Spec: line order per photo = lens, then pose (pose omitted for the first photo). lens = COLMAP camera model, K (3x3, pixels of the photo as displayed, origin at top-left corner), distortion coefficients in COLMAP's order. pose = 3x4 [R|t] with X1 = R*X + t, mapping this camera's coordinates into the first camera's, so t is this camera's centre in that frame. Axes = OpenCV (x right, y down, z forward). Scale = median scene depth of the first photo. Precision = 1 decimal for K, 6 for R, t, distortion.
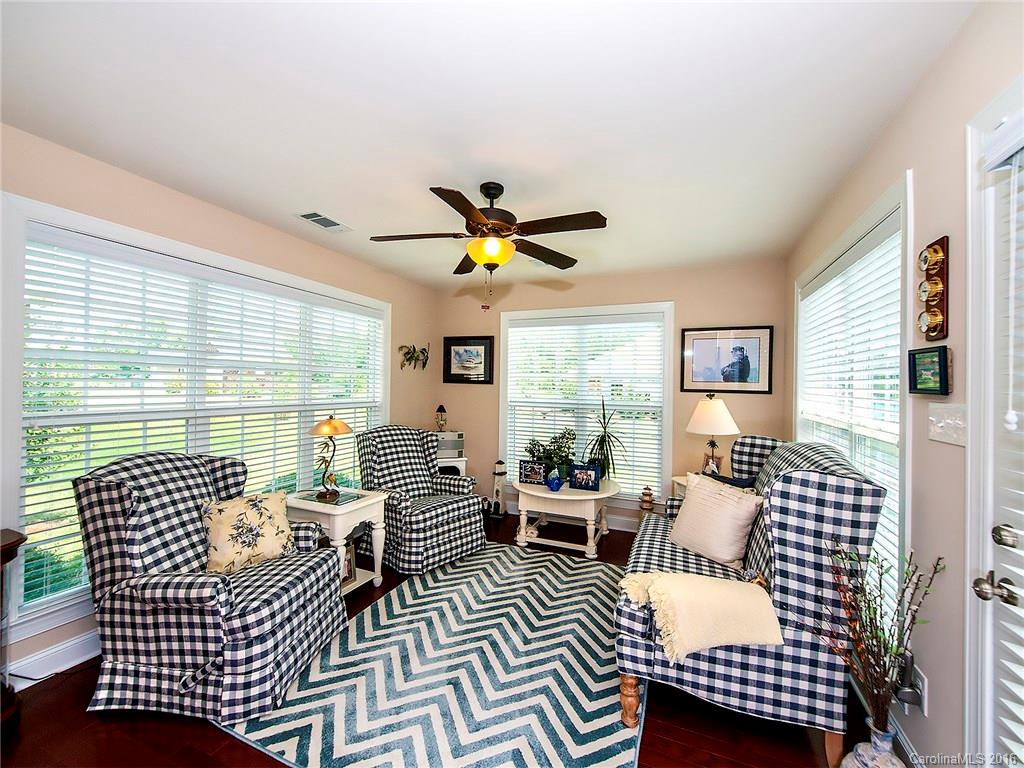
lens RADIAL K [[418.4, 0, 512.0], [0, 418.4, 384.0], [0, 0, 1]] dist [0.039620, -0.014390]
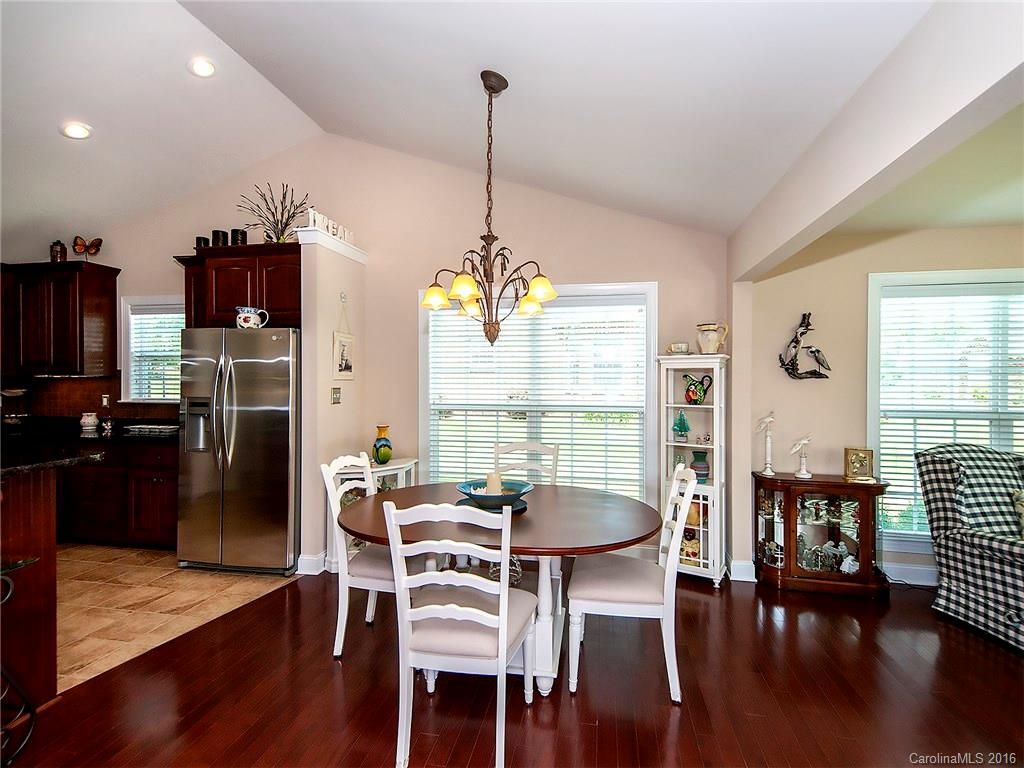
lens RADIAL K [[496.3, 0, 513.9], [0, 496.3, 380.6], [0, 0, 1]] dist [0.016483, -0.000876]
pose [[0.205684, -0.009220, -0.978575, 0.424508], [0.001045, 0.999957, -0.009202, -0.017449], [0.978618, 0.000870, 0.205685, -0.764178]]
